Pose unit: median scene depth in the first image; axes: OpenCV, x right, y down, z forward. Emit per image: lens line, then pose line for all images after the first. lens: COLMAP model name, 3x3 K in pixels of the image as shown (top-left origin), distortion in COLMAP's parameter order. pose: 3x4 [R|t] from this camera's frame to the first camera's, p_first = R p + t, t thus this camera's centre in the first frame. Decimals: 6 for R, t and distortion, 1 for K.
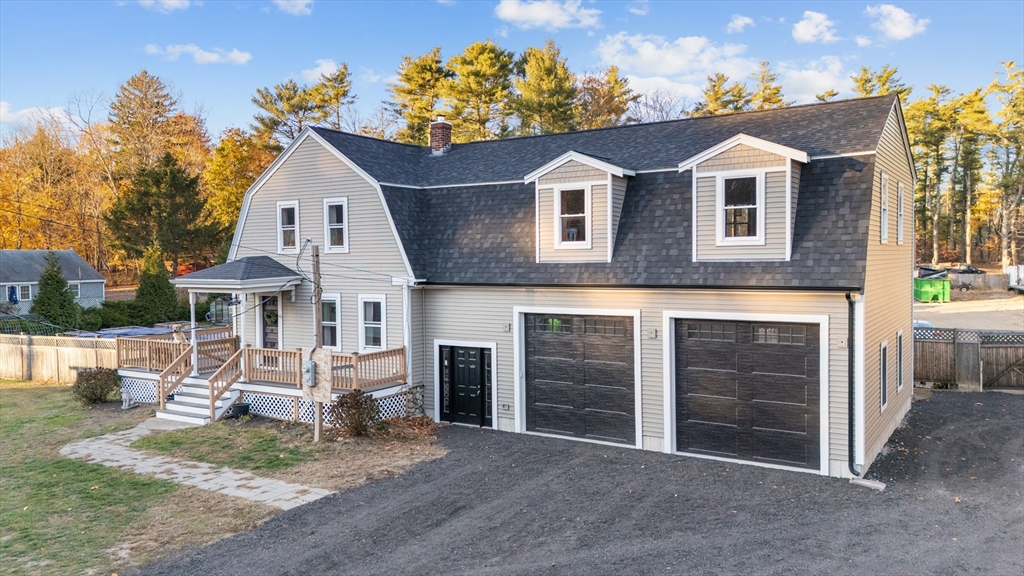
lens RADIAL K [[758.8, 0, 512.0], [0, 758.8, 288.0], [0, 0, 1]] dist [0.036405, -0.008643]
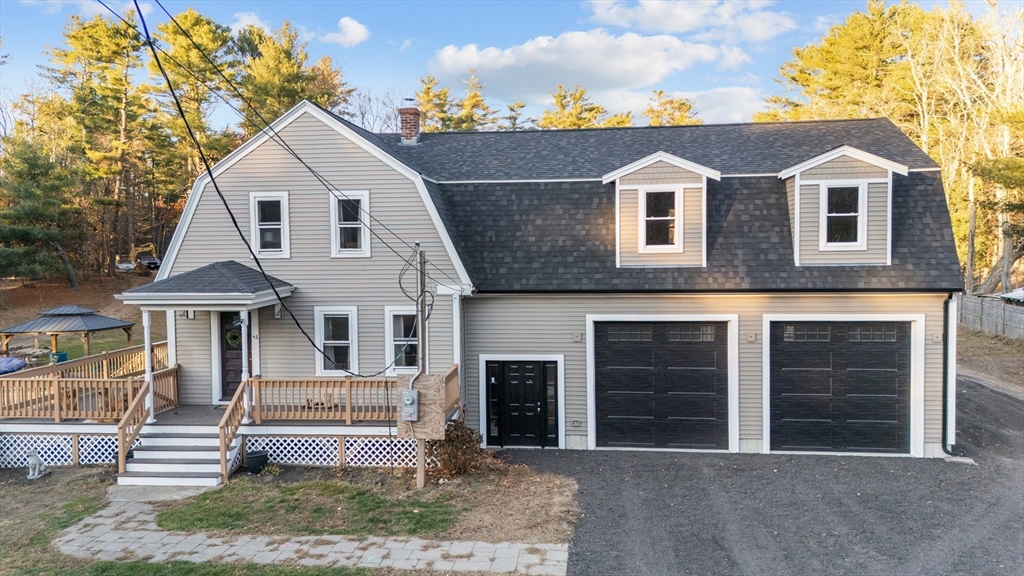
lens RADIAL K [[758.8, 0, 512.0], [0, 758.8, 288.0], [0, 0, 1]] dist [0.036405, -0.008643]
pose [[0.901642, -0.021365, 0.431956, -0.521214], [0.019267, 0.999772, 0.009233, -0.020360], [-0.432054, -0.000002, 0.901848, 0.215874]]
